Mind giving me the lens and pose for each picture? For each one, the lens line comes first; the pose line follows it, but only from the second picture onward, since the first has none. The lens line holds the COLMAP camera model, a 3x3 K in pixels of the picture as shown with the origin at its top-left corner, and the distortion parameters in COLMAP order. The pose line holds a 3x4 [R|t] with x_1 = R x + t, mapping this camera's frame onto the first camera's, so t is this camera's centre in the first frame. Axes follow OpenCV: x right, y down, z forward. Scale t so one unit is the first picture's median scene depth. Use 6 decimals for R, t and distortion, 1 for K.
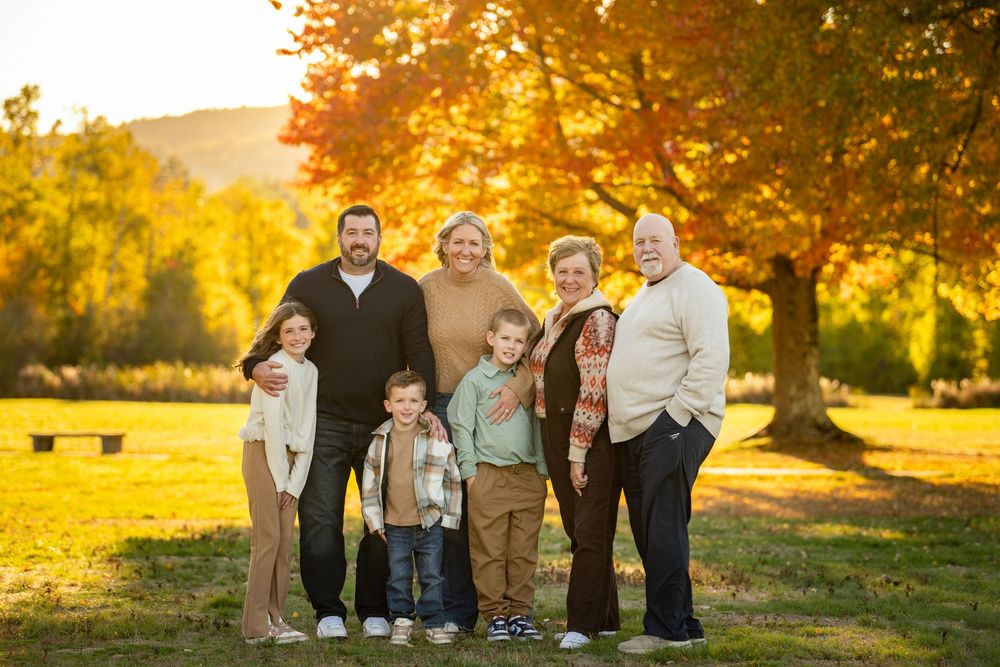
lens RADIAL K [[2871.6, 0, 499.4], [0, 2871.6, 332.6], [0, 0, 1]] dist [0.103039, 0.000000]
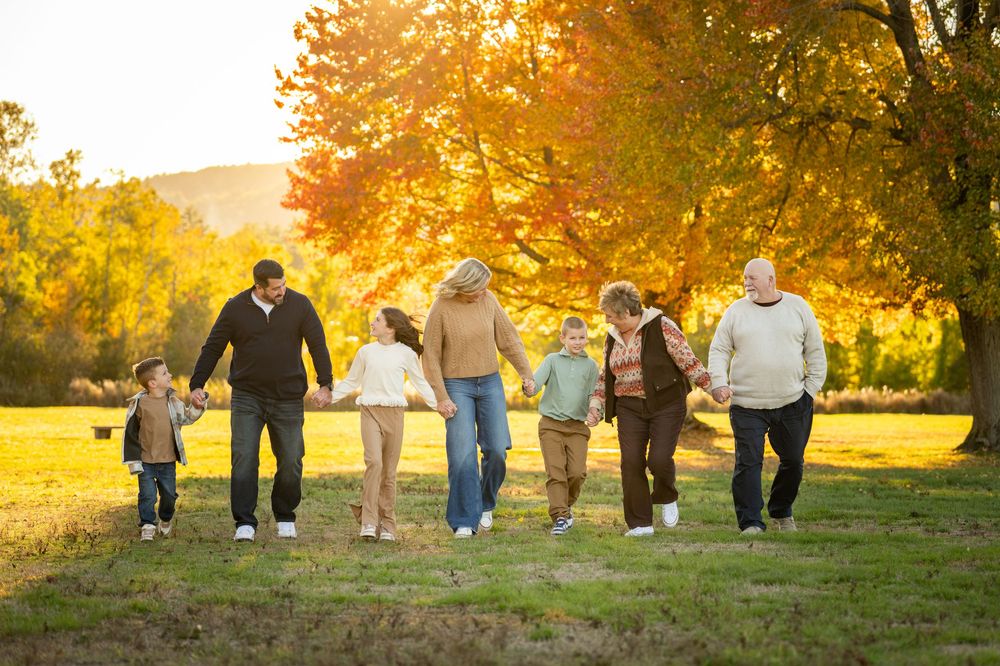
lens RADIAL K [[2426.6, 0, 501.1], [0, 2426.6, 333.7], [0, 0, 1]] dist [0.330500, 0.000000]
pose [[0.999895, 0.000069, 0.014490, 0.008605], [0.000057, 0.999962, -0.008682, 0.002031], [-0.014490, 0.008681, 0.999857, -0.125806]]
